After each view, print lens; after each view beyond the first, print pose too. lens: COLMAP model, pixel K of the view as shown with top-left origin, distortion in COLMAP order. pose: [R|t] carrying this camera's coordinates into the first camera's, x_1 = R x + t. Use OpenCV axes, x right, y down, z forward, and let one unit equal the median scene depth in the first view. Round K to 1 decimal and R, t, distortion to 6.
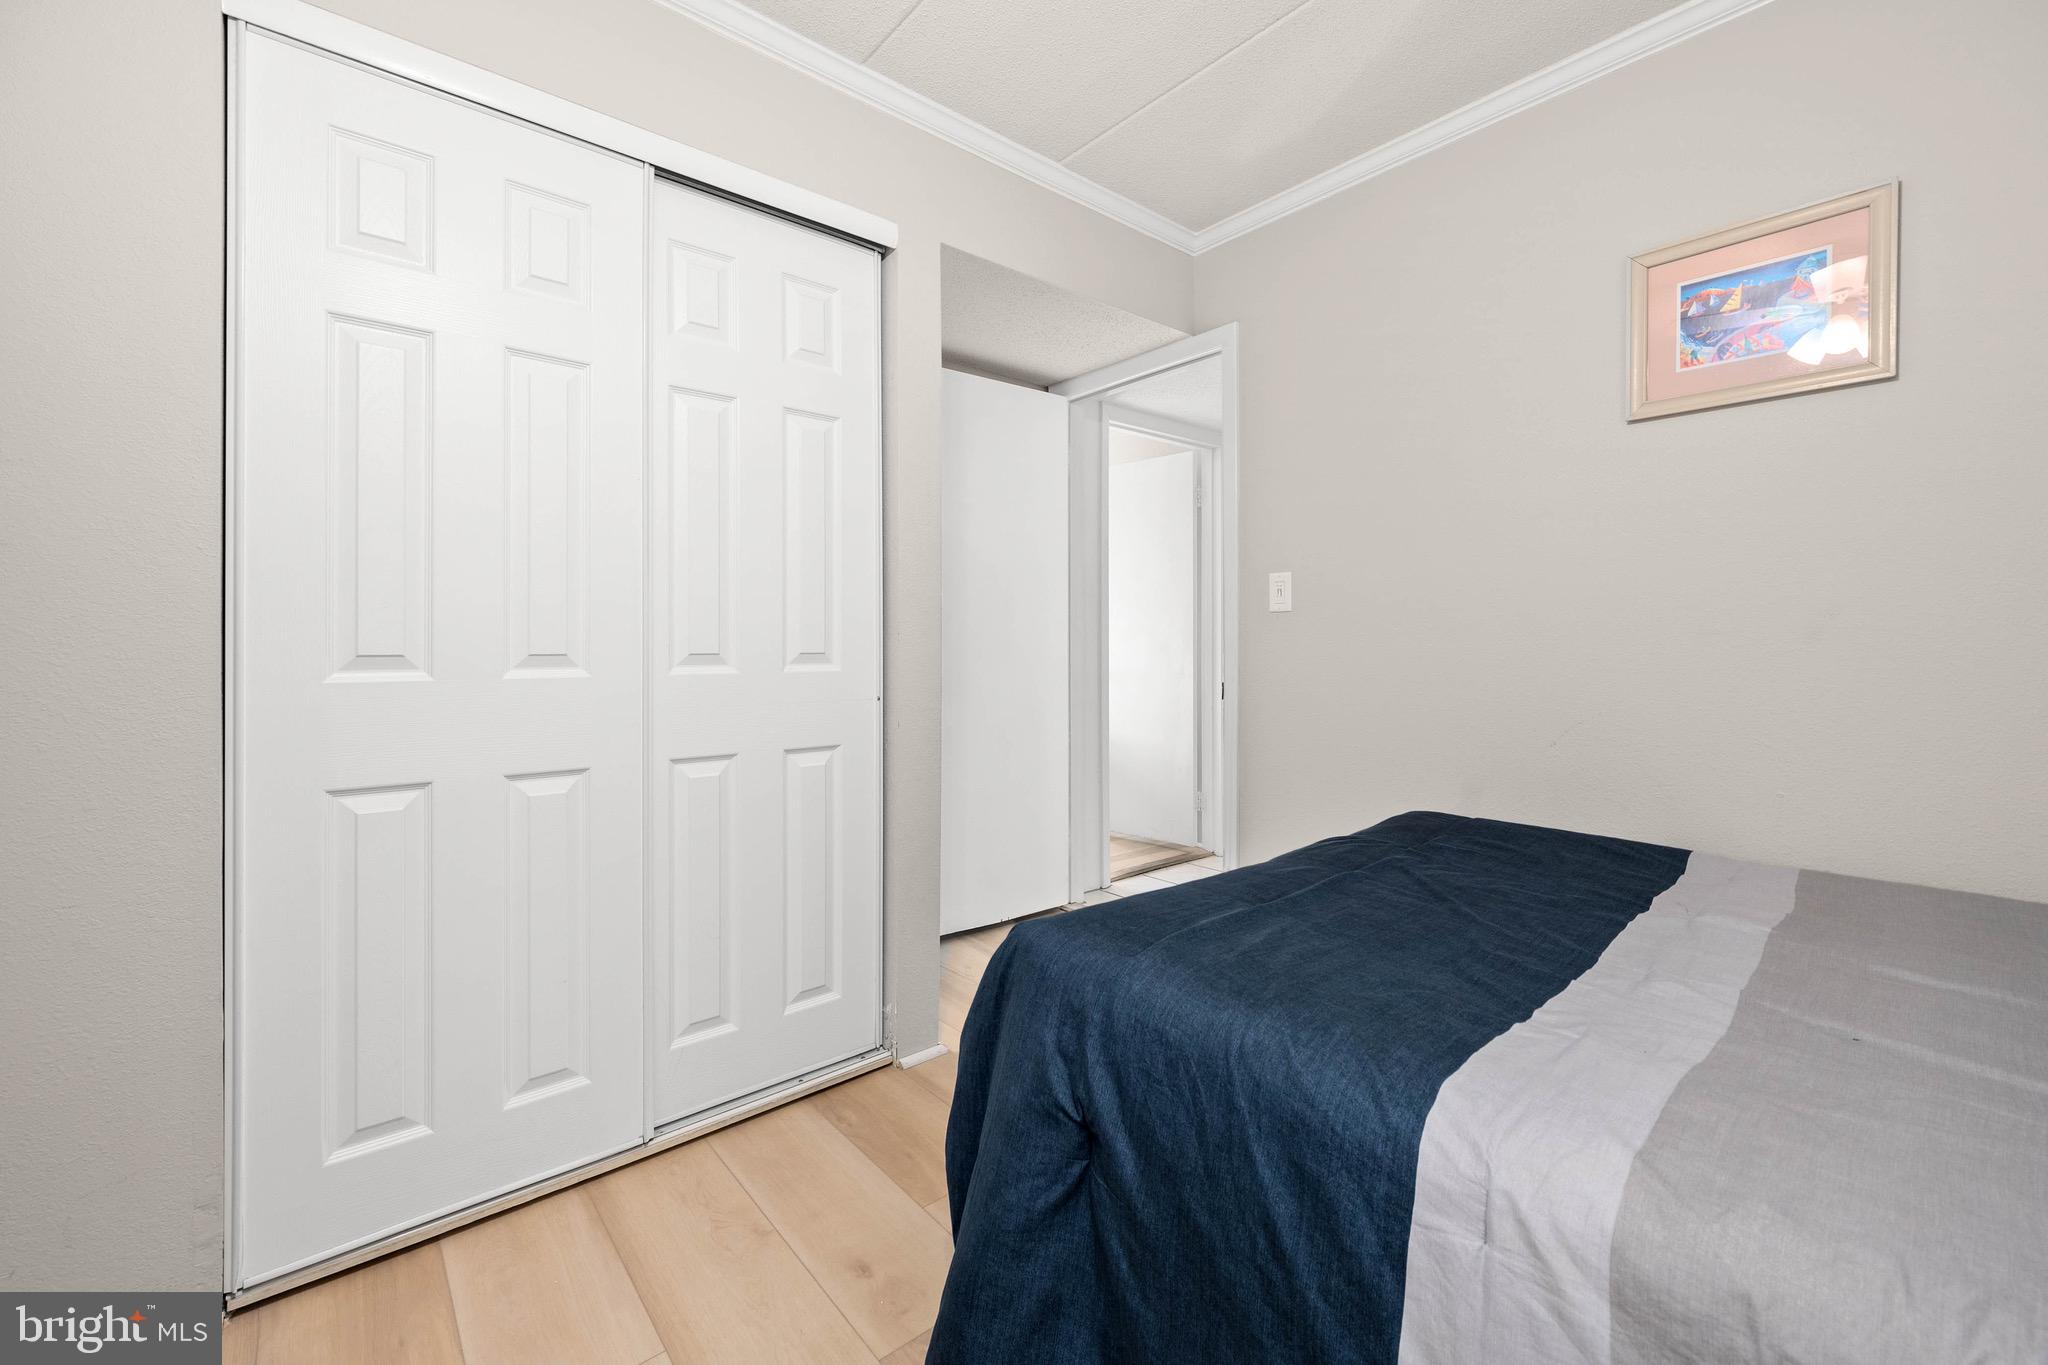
lens RADIAL K [[815.4, 0, 1027.7], [0, 815.4, 648.5], [0, 0, 1]] dist [-0.003396, -0.000087]
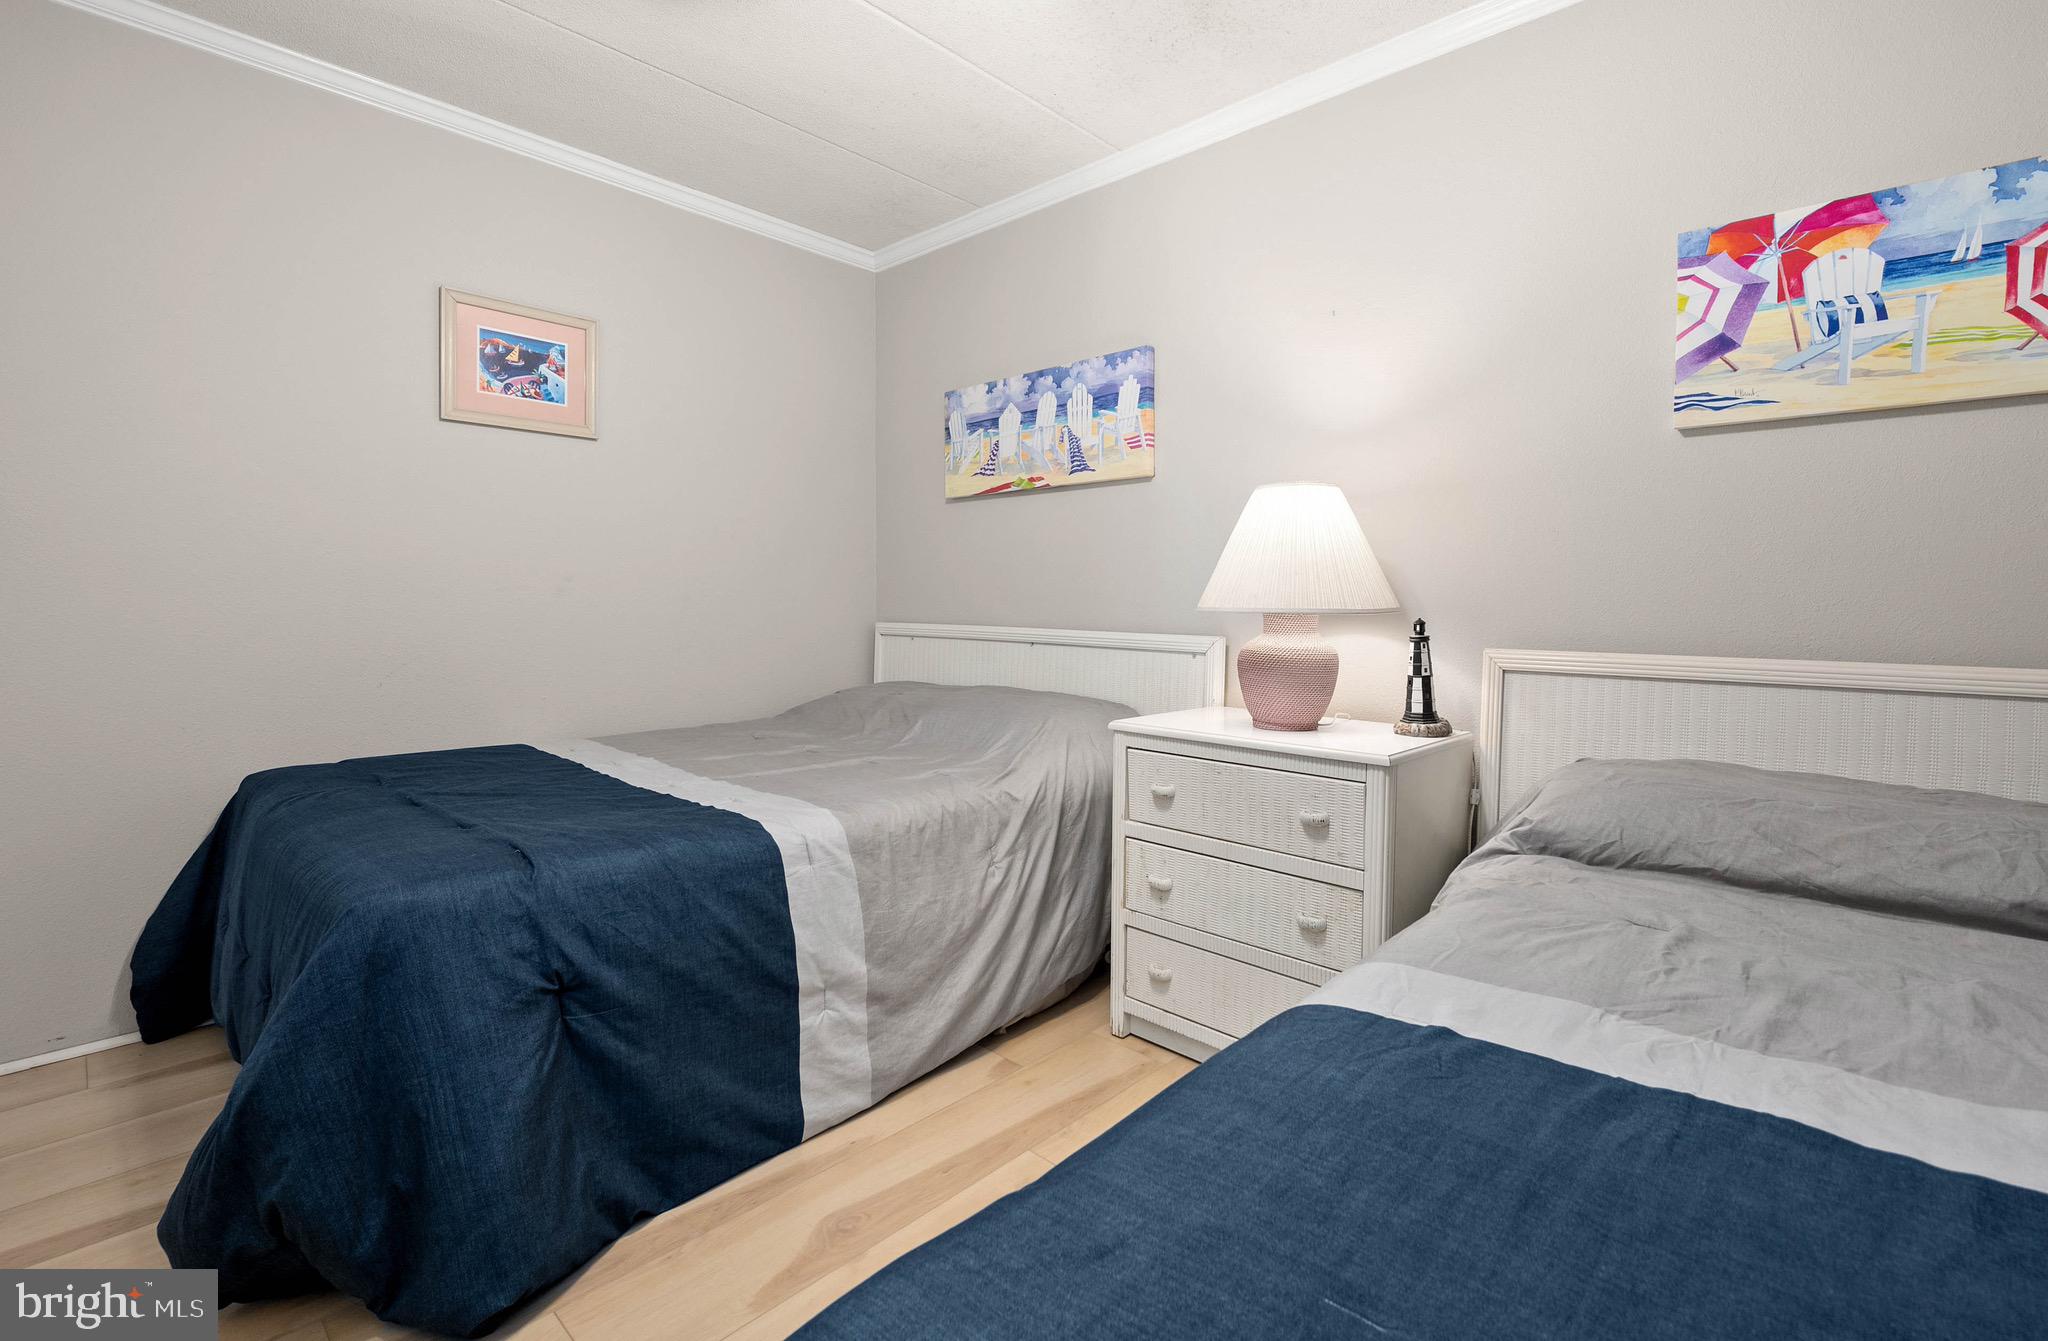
lens RADIAL K [[892.3, 0, 1027.8], [0, 892.3, 649.1], [0, 0, 1]] dist [-0.000601, -0.000523]
pose [[-0.093608, -0.049480, 0.994379, -1.518659], [-0.012199, 0.998746, 0.048549, -0.006980], [-0.995534, -0.007586, -0.094094, 0.485884]]
